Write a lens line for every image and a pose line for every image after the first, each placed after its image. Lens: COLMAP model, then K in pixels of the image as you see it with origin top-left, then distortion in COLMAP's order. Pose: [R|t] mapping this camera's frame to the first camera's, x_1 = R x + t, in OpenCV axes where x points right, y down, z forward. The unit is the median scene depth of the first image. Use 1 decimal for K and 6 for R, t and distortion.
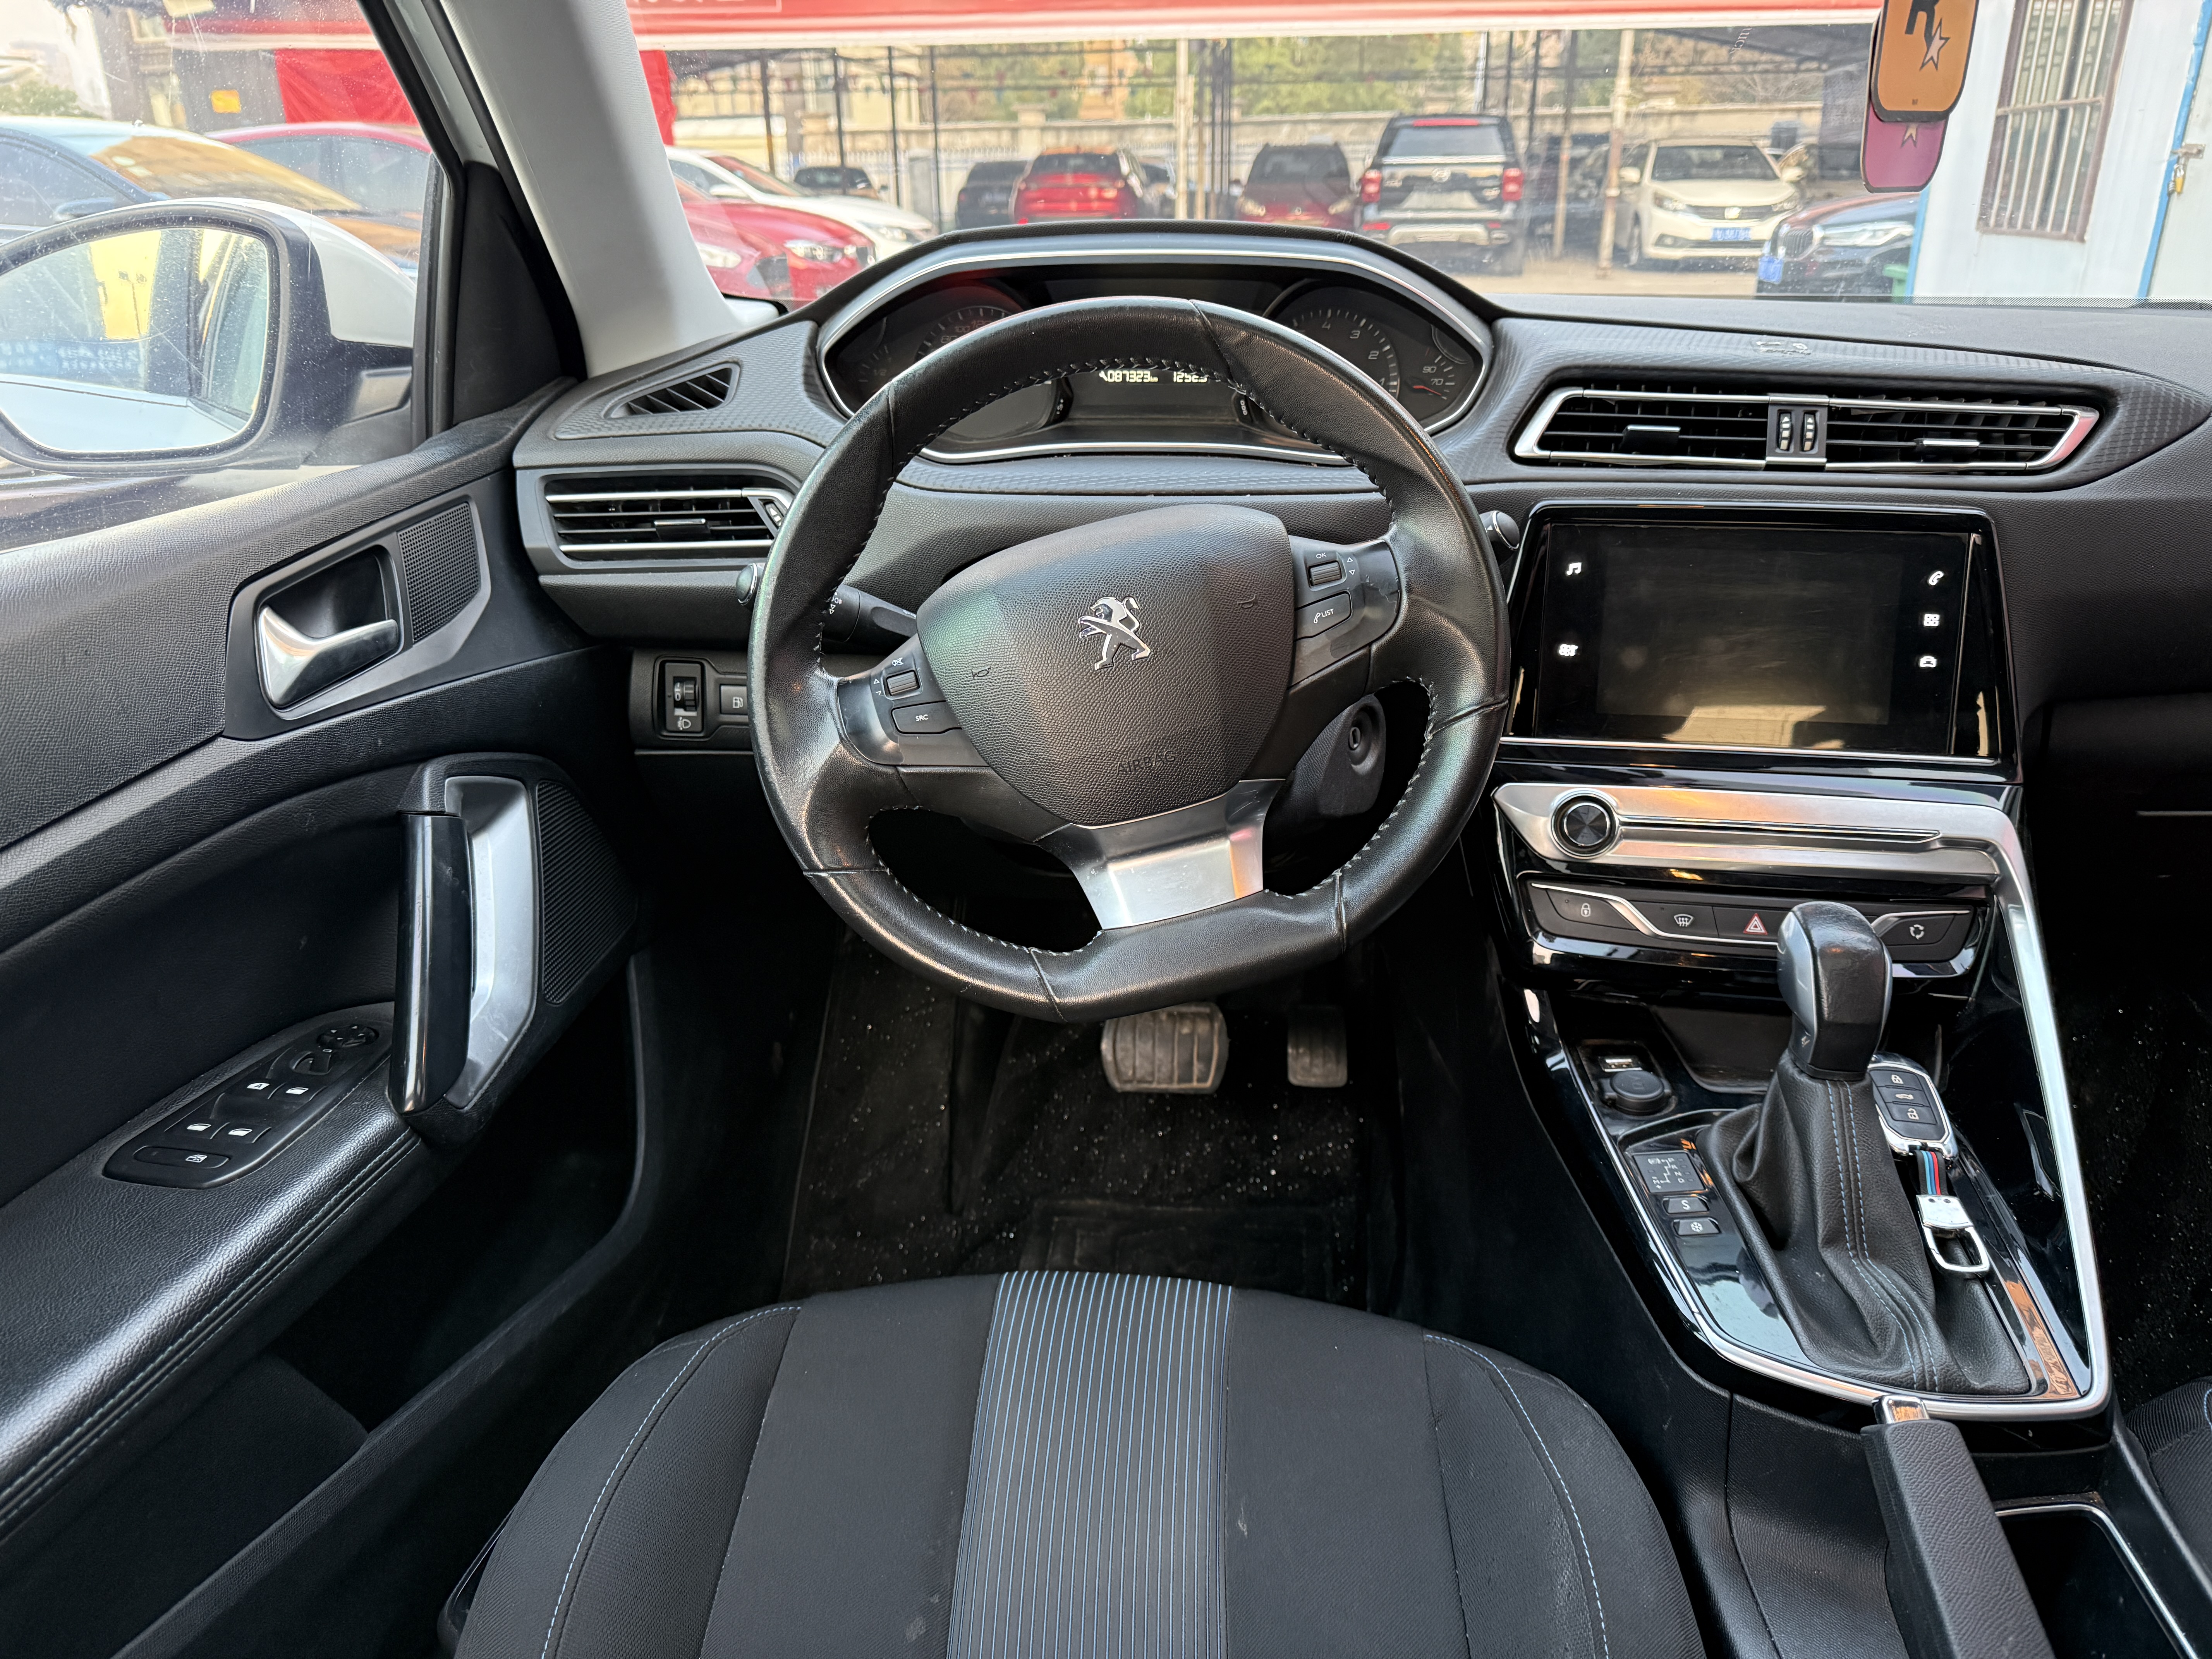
lens RADIAL K [[1565.1, 0, 1102.4], [0, 1565.1, 830.9], [0, 0, 1]] dist [0.018806, -0.025022]
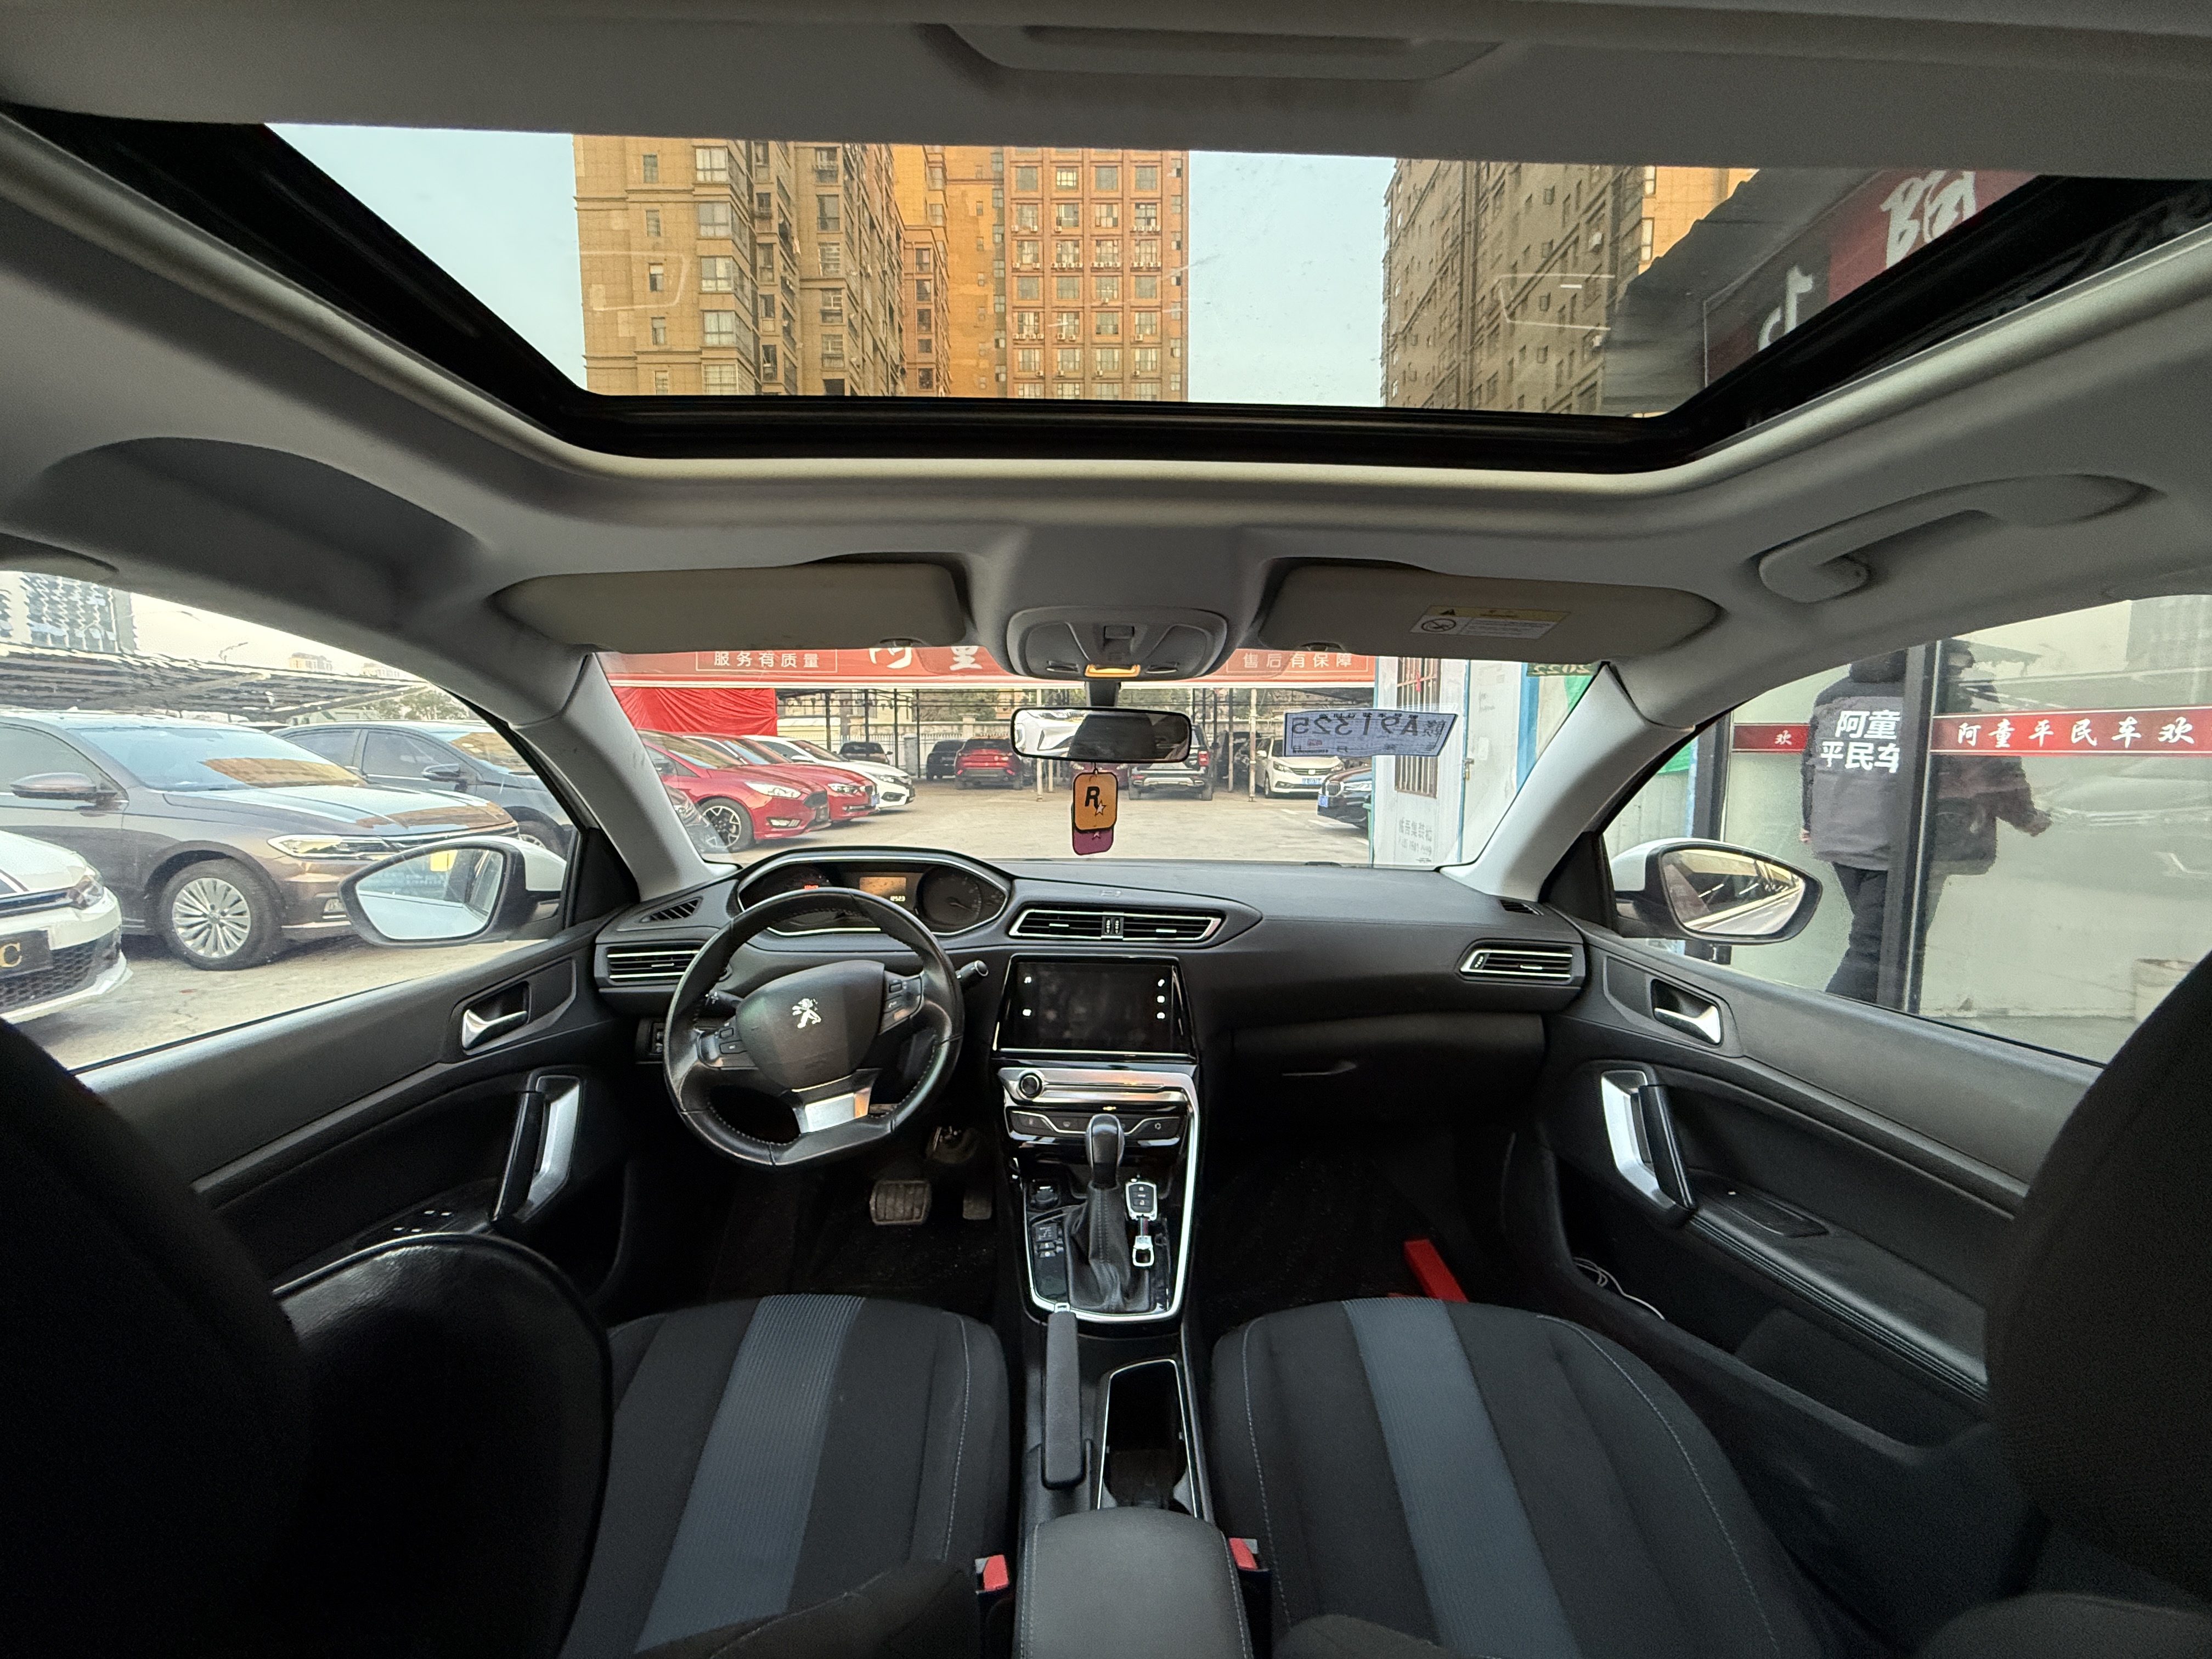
lens RADIAL K [[872.4, 0, 1094.6], [0, 872.4, 831.4], [0, 0, 1]] dist [-0.001109, 0.001459]
pose [[0.995140, 0.003345, 0.098416, 0.270067], [0.025704, 0.955951, -0.292398, 0.018169], [-0.095059, 0.293507, 0.951219, -0.423417]]
